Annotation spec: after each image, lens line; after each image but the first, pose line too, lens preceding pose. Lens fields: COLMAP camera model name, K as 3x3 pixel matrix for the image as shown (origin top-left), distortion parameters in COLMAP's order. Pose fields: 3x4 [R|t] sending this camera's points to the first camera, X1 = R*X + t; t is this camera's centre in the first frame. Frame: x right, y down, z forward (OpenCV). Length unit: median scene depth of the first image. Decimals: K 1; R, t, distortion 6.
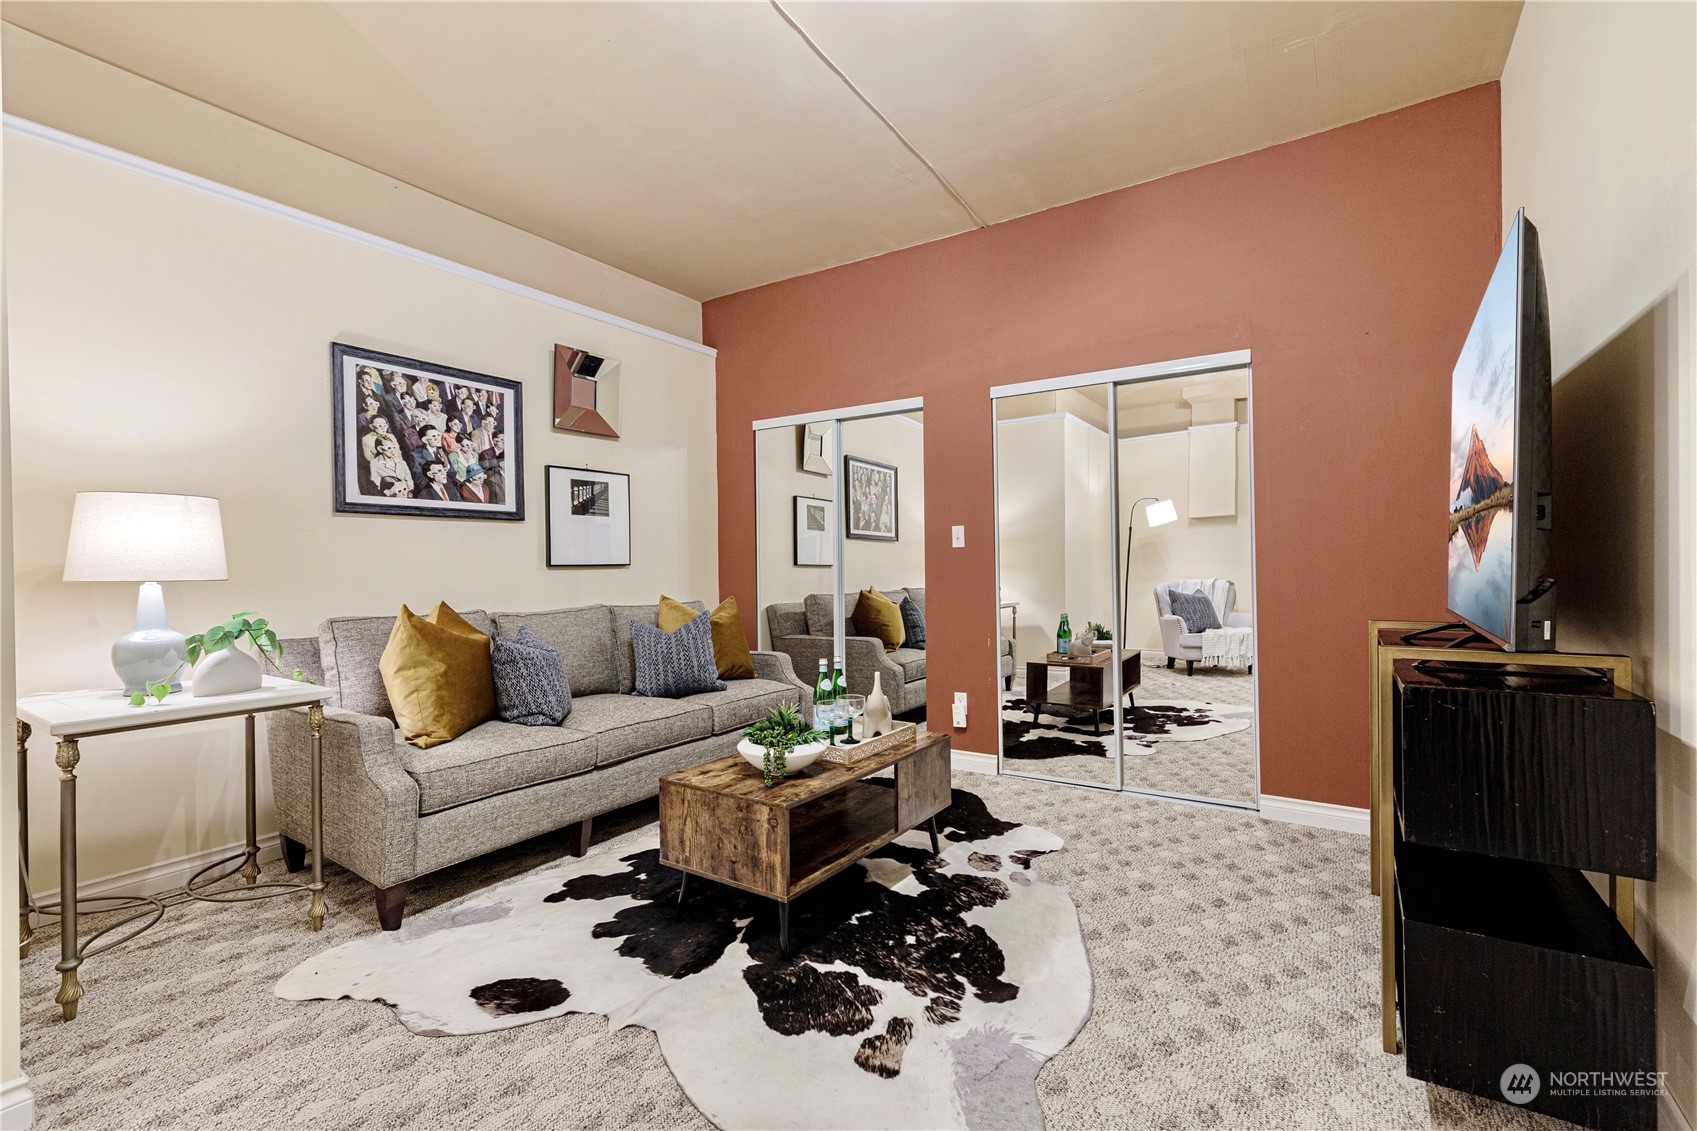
lens RADIAL K [[761.6, 0, 845.7], [0, 761.6, 565.7], [0, 0, 1]] dist [0.005153, 0.000830]
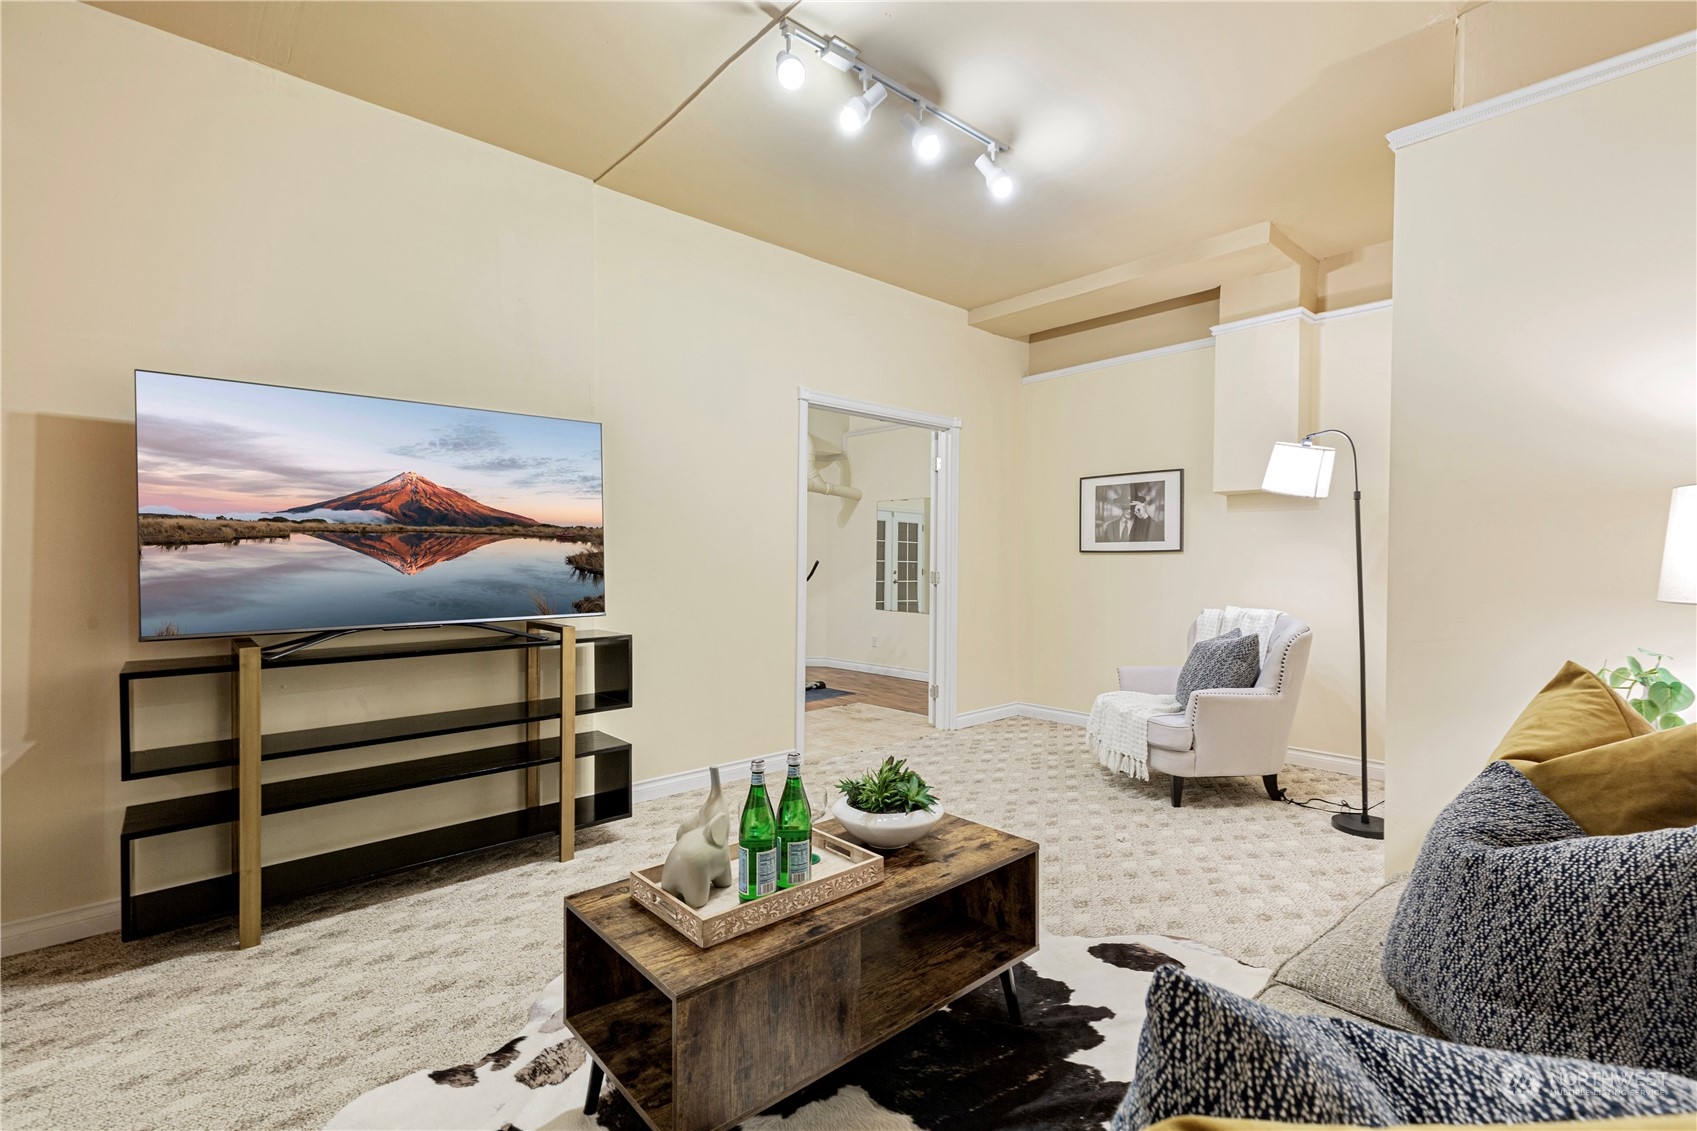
lens RADIAL K [[761.6, 0, 852.7], [0, 761.6, 566.1], [0, 0, 1]] dist [0.005153, 0.000830]
pose [[-0.968647, 0.008744, 0.248287, -0.227440], [0.010189, 0.999938, 0.004536, -0.023405], [-0.248232, 0.006923, -0.968676, 1.630217]]
